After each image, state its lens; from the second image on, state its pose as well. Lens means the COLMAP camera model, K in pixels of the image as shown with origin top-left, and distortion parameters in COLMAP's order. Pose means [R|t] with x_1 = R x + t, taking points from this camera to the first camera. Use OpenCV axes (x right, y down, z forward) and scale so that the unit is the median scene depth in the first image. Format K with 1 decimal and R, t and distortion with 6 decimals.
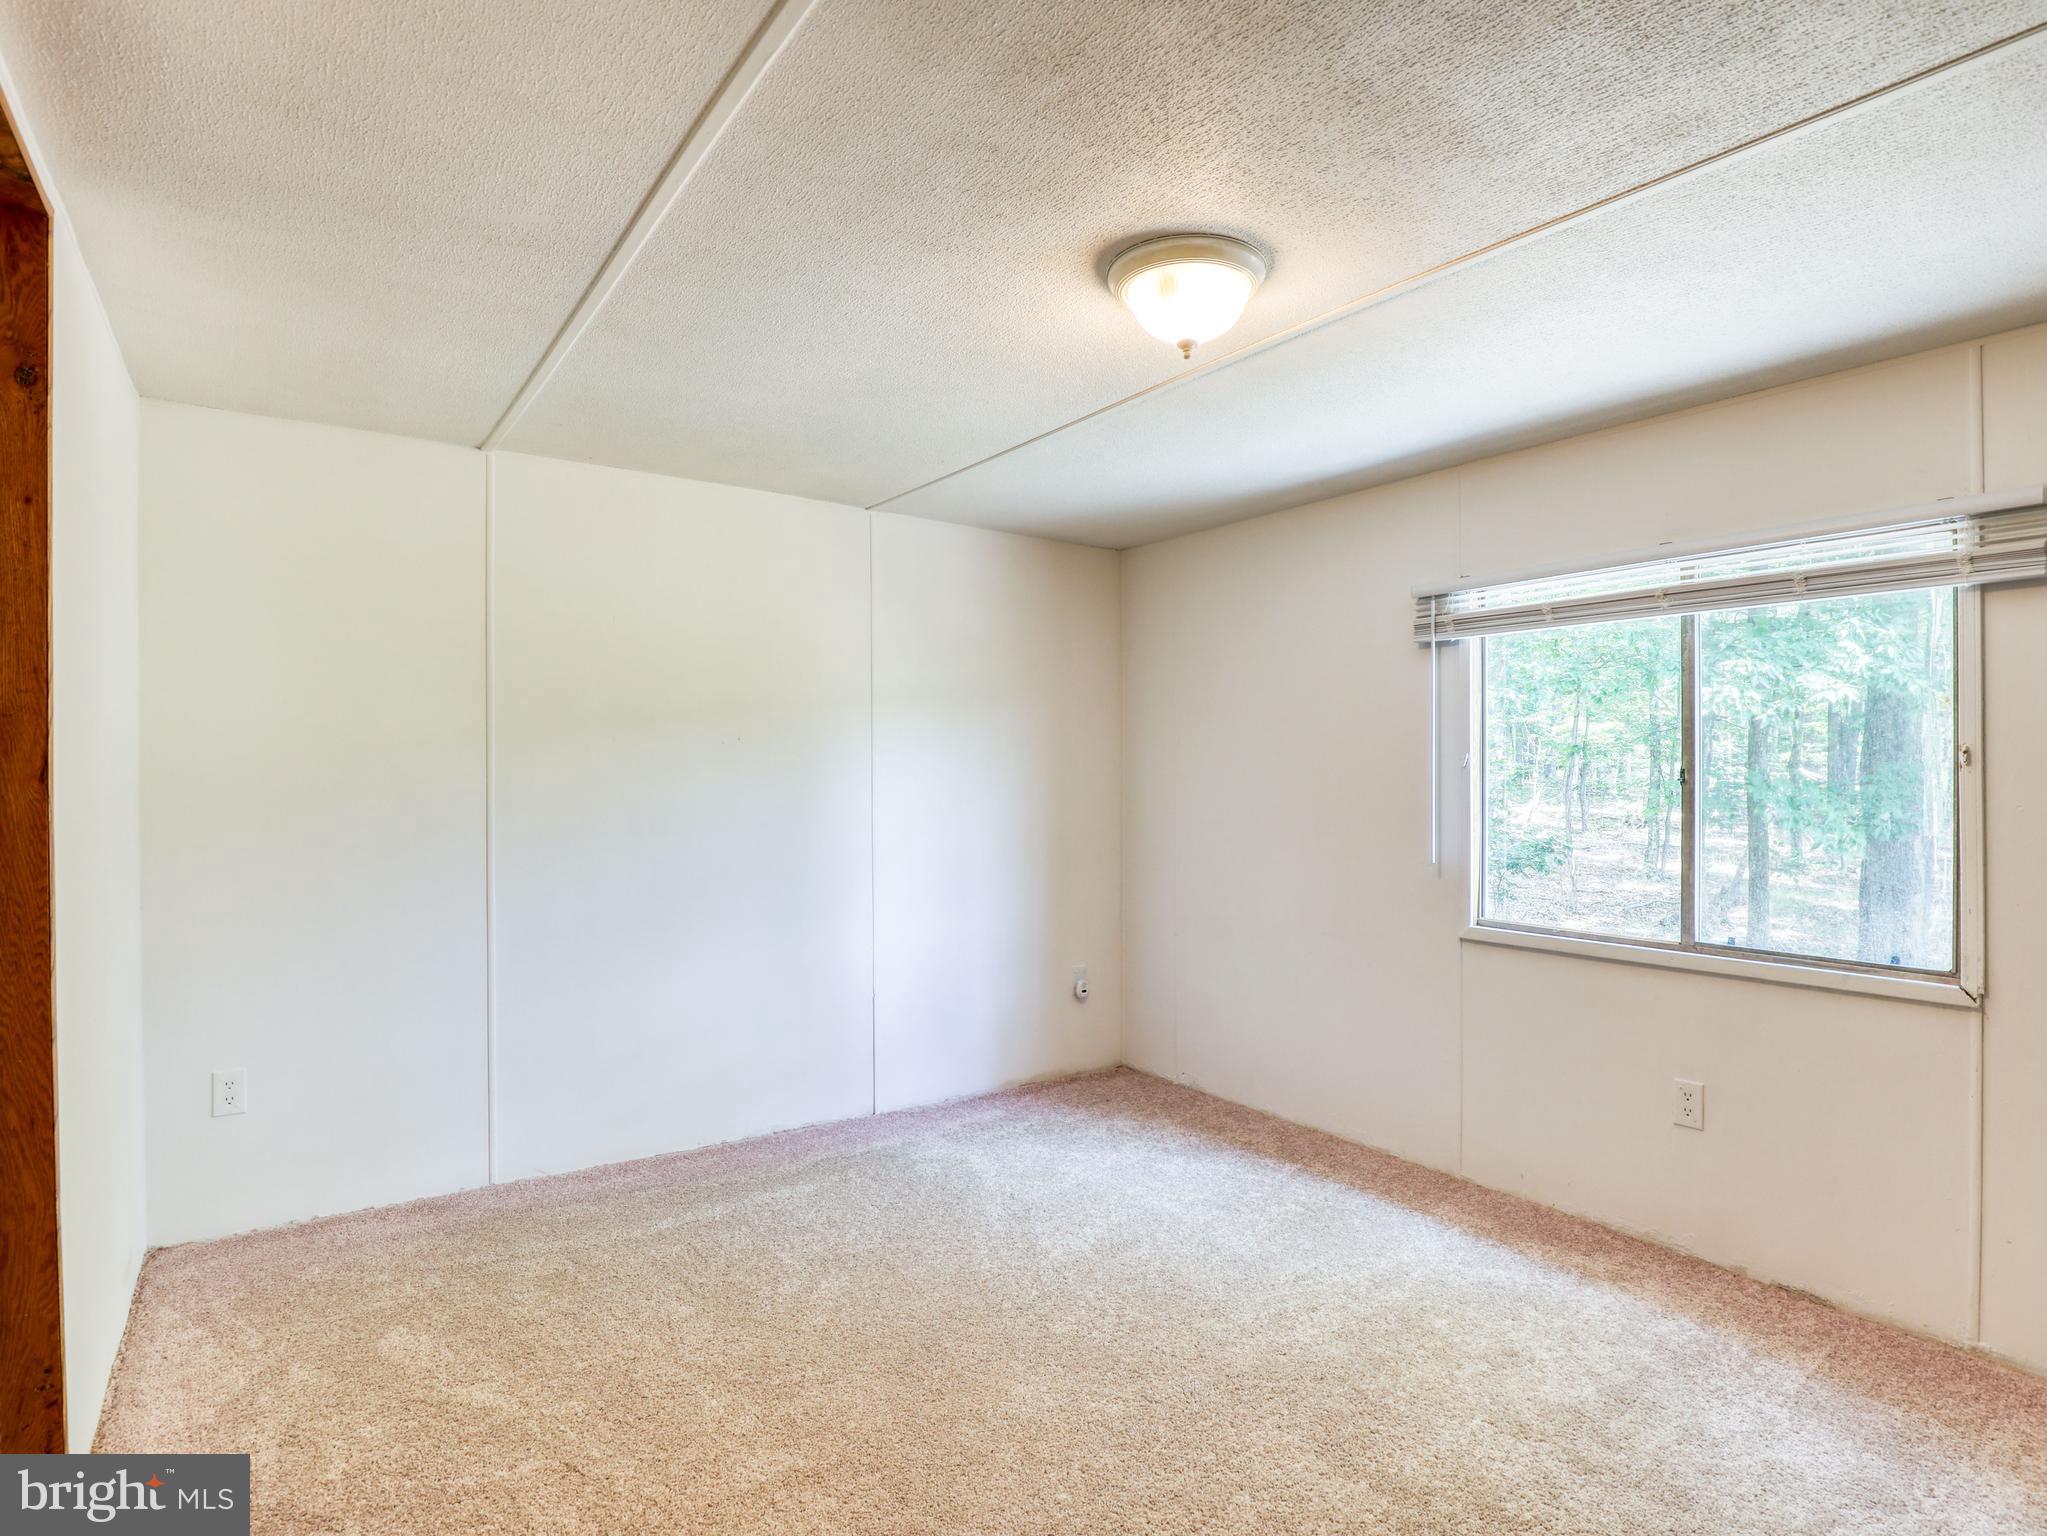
lens RADIAL K [[1063.9, 0, 1030.8], [0, 1063.9, 762.3], [0, 0, 1]] dist [-0.016907, 0.000119]
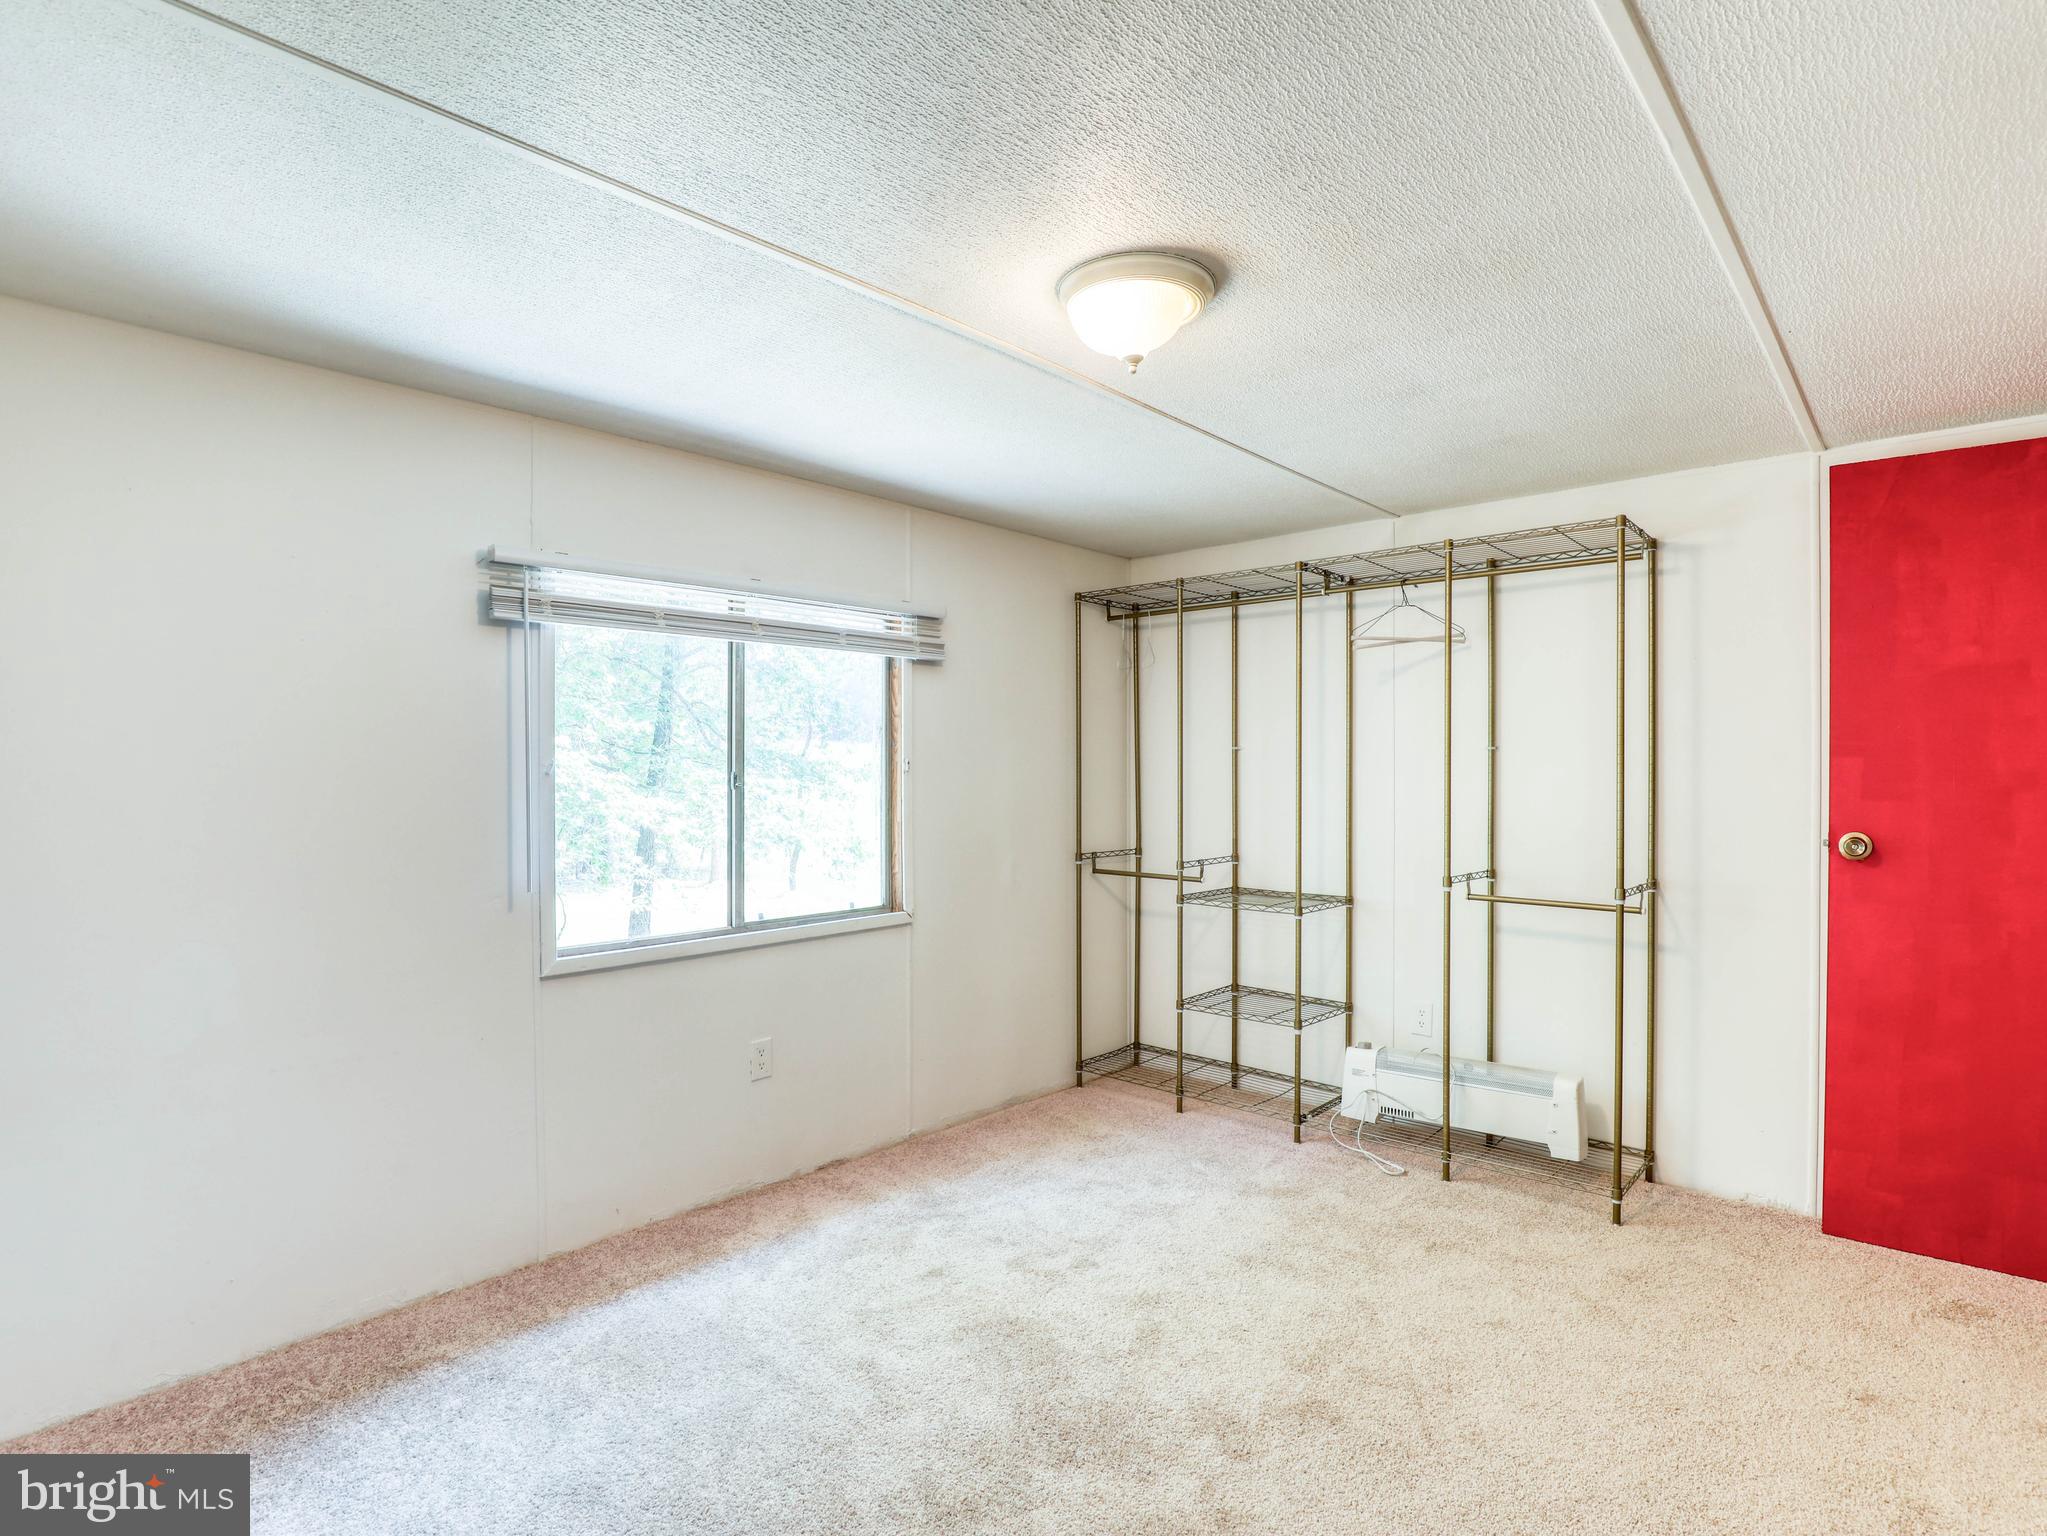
lens RADIAL K [[1063.9, 0, 1030.8], [0, 1063.9, 762.3], [0, 0, 1]] dist [-0.016907, 0.000119]
pose [[-0.198830, 0.005776, 0.980017, -0.578891], [-0.001519, 0.999980, -0.006201, -0.001034], [-0.980033, -0.002721, -0.198817, 0.906080]]
